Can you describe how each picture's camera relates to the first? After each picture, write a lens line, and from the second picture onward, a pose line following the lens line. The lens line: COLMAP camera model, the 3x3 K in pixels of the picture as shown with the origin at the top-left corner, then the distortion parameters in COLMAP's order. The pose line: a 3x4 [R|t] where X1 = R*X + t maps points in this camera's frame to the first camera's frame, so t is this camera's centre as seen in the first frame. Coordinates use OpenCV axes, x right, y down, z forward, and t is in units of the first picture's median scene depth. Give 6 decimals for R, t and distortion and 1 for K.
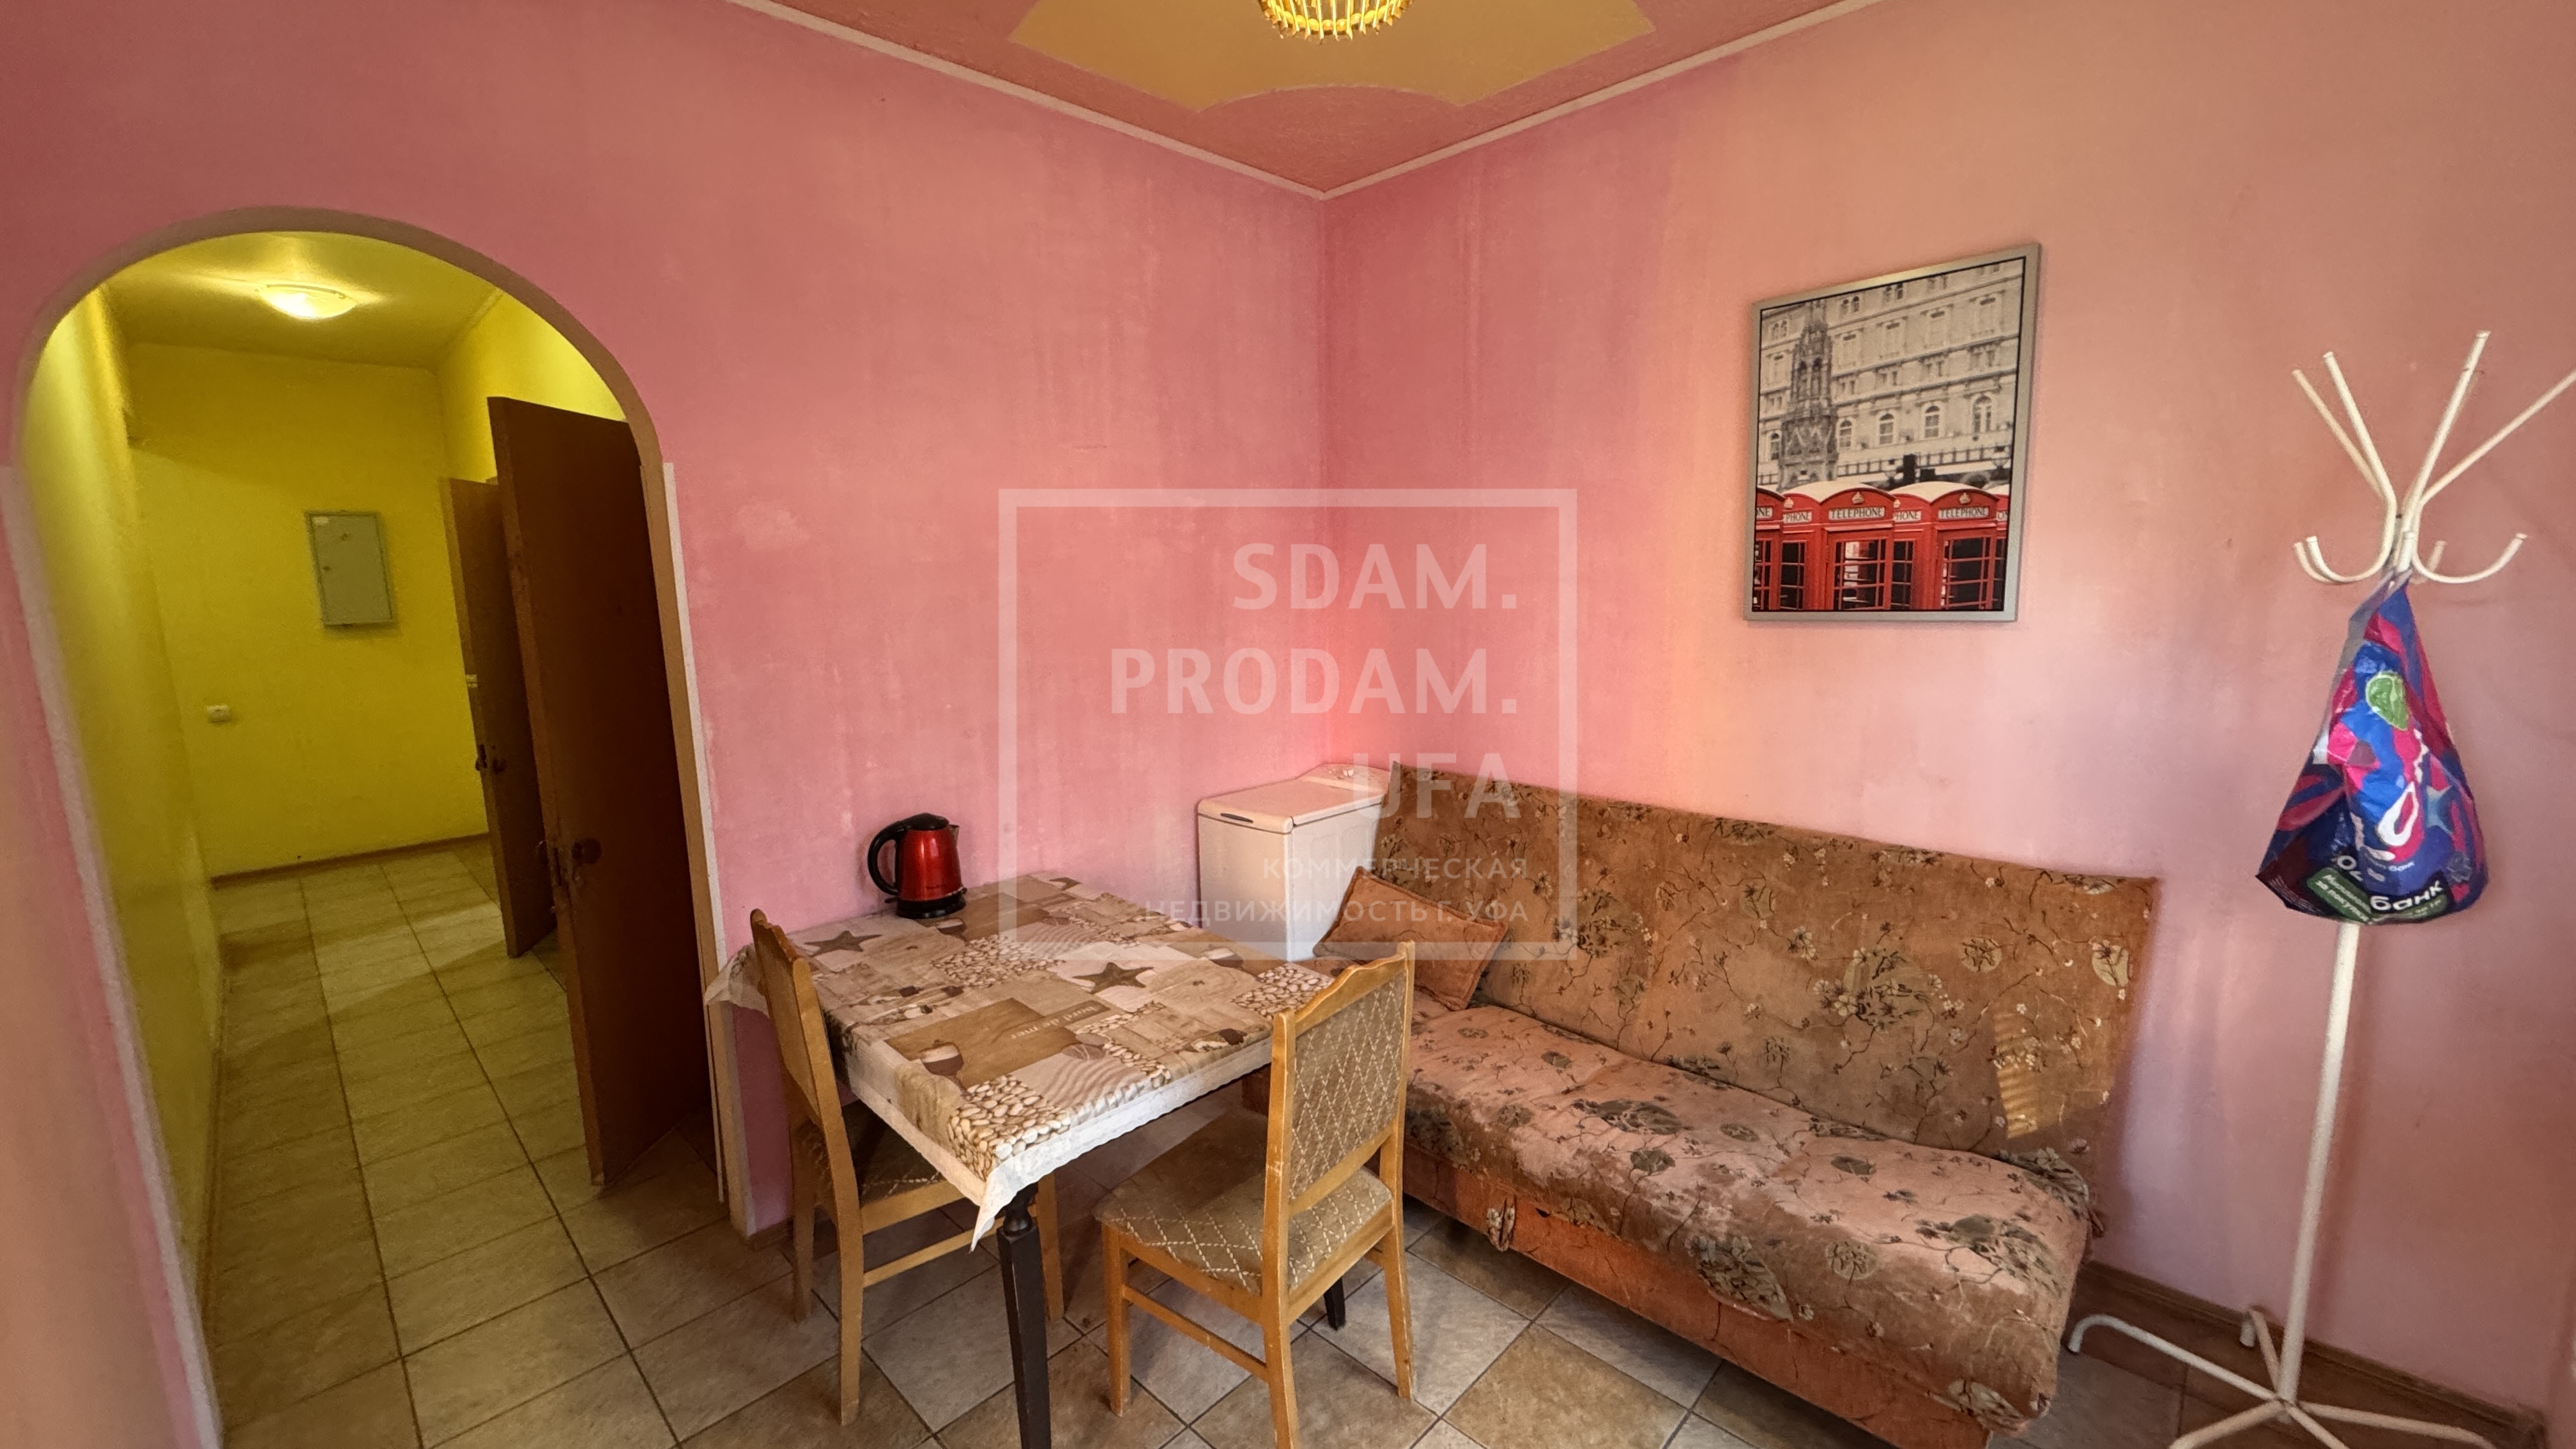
lens RADIAL K [[1021.5, 0, 1284.9], [0, 1021.5, 722.4], [0, 0, 1]] dist [-0.002783, 0.000861]
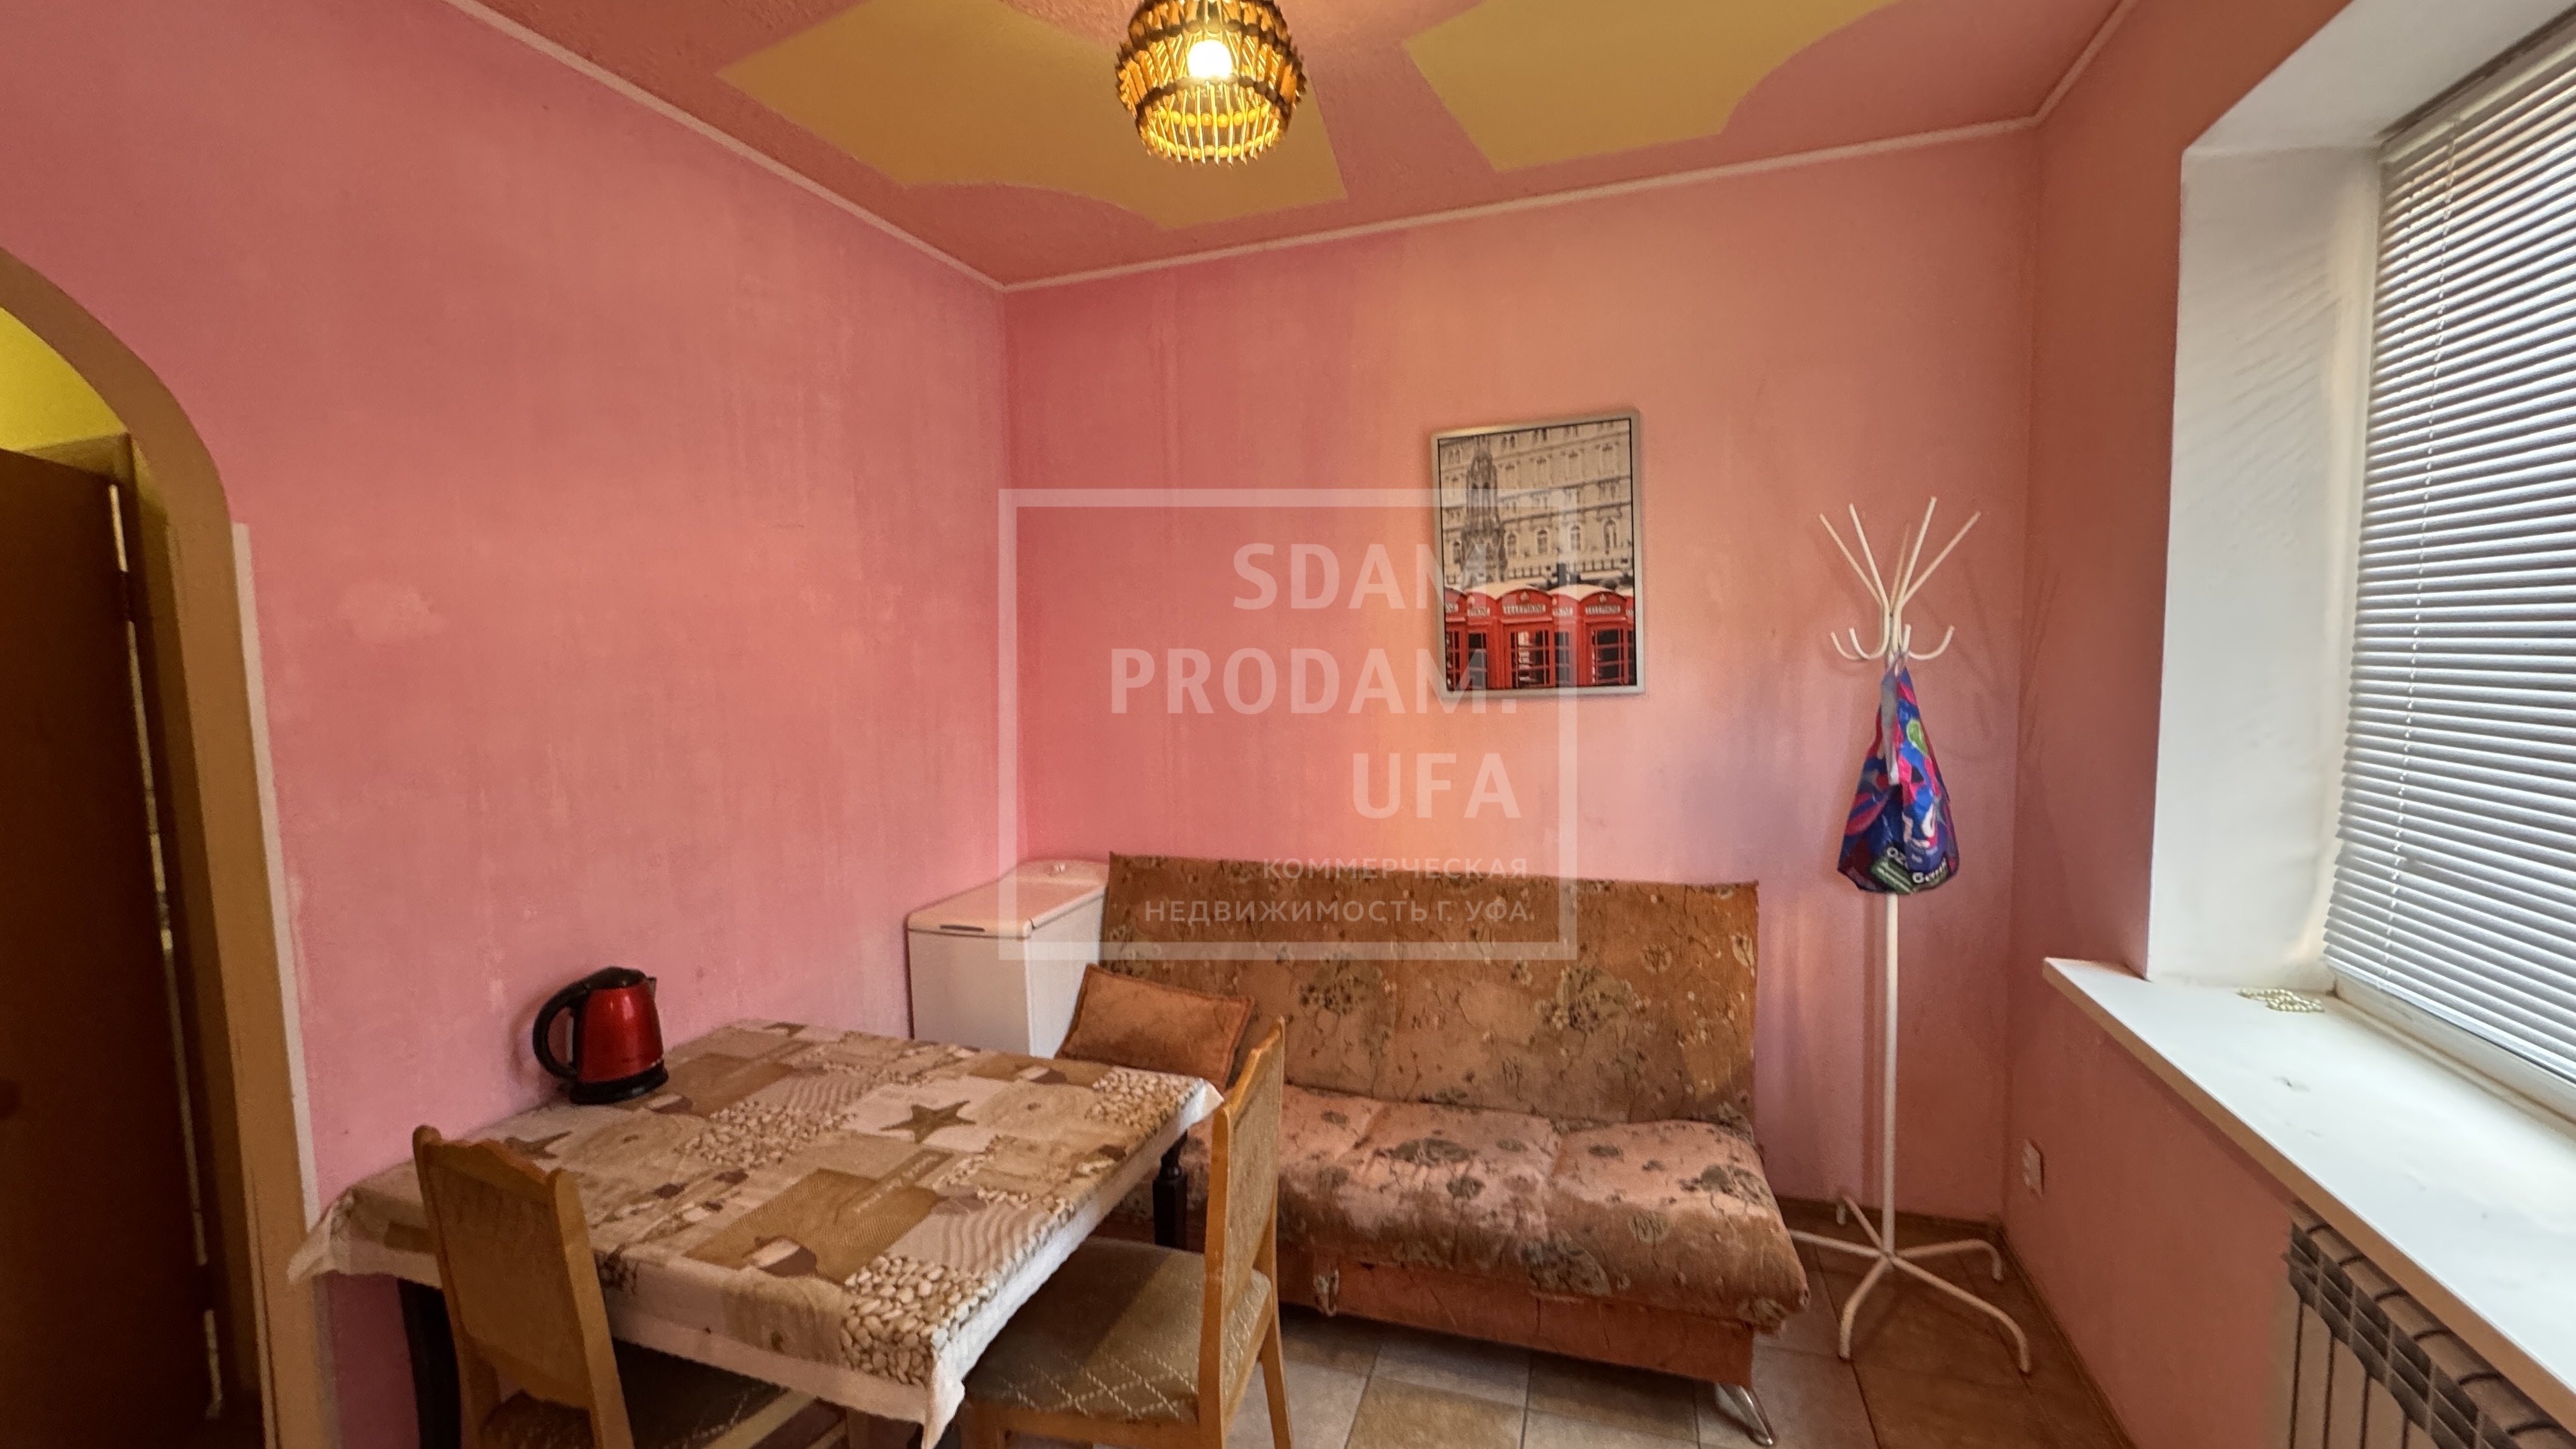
lens RADIAL K [[1021.5, 0, 1289.2], [0, 1021.5, 721.9], [0, 0, 1]] dist [-0.002783, 0.000861]
pose [[0.899413, -0.038098, 0.435435, -0.248531], [0.075801, 0.994695, -0.069543, -0.007361], [-0.430476, 0.095554, 0.897530, 0.040909]]
